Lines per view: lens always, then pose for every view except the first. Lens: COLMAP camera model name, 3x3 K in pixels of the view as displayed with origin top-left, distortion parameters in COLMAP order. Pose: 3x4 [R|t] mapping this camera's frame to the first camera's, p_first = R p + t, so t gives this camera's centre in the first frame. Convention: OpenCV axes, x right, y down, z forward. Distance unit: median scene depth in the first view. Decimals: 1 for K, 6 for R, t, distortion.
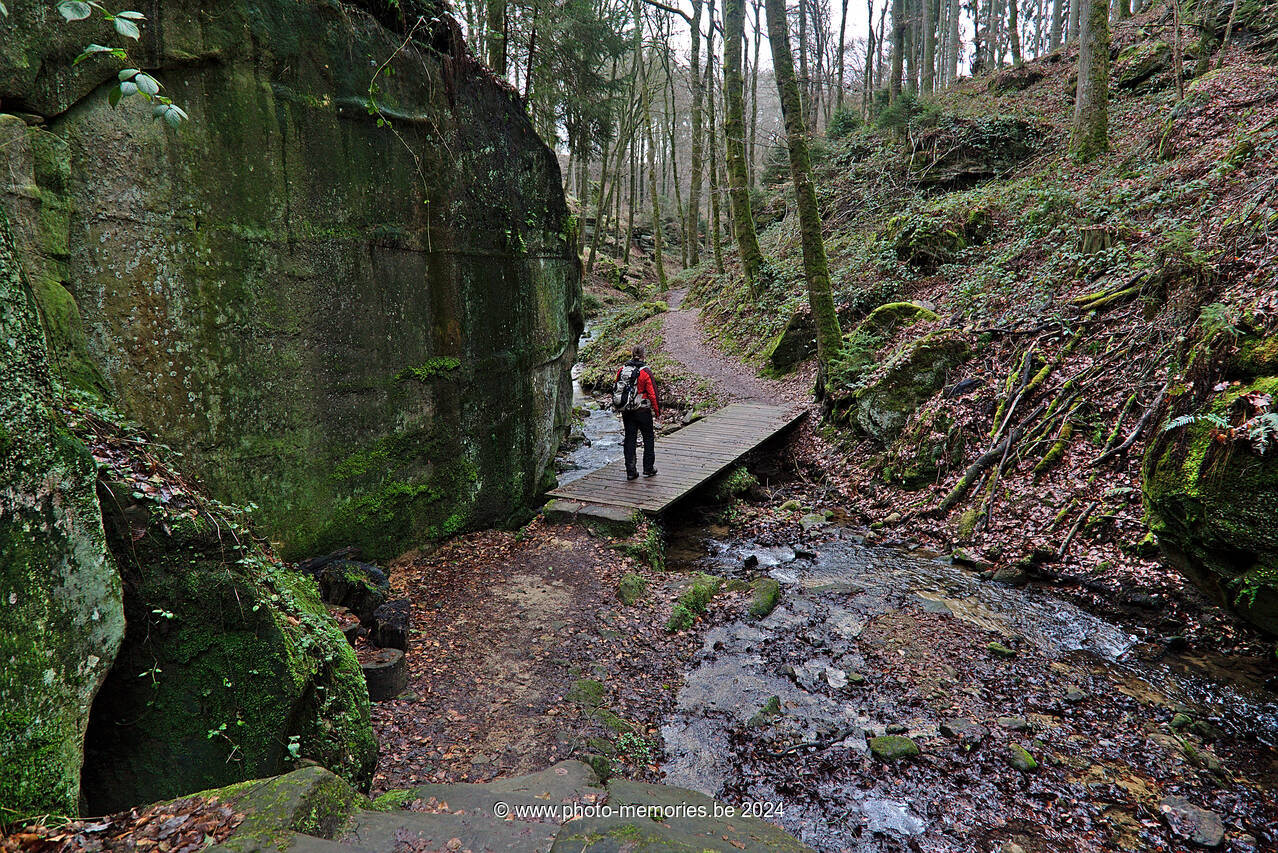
lens RADIAL K [[898.7, 0, 639.8], [0, 898.7, 426.1], [0, 0, 1]] dist [-0.049449, -0.000299]
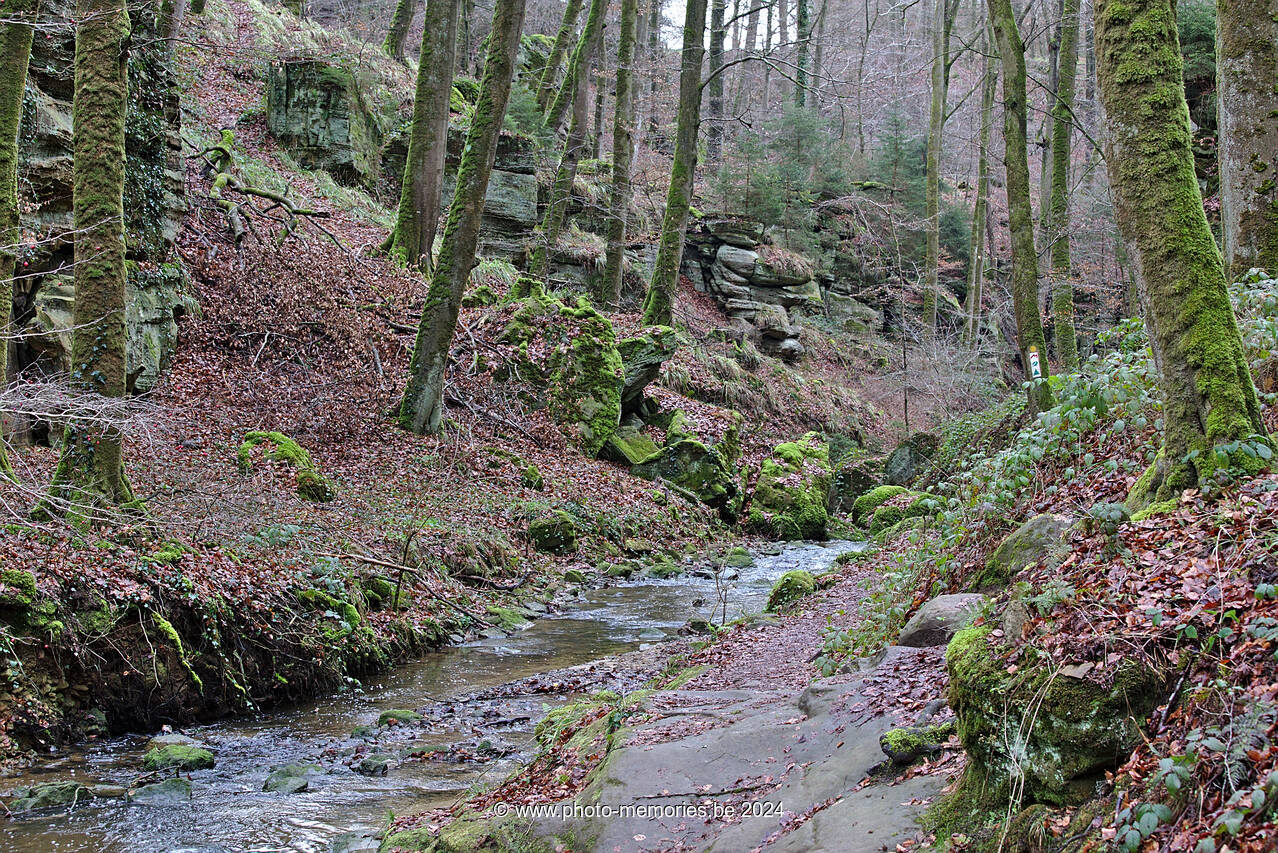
lens RADIAL K [[2597.7, 0, 638.9], [0, 2597.7, 426.5], [0, 0, 1]] dist [0.001317, 0.000000]
pose [[0.999713, 0.016336, -0.017503, -0.009880], [-0.019040, 0.985682, -0.167534, -0.070762], [0.014515, 0.167819, 0.985711, 0.474721]]
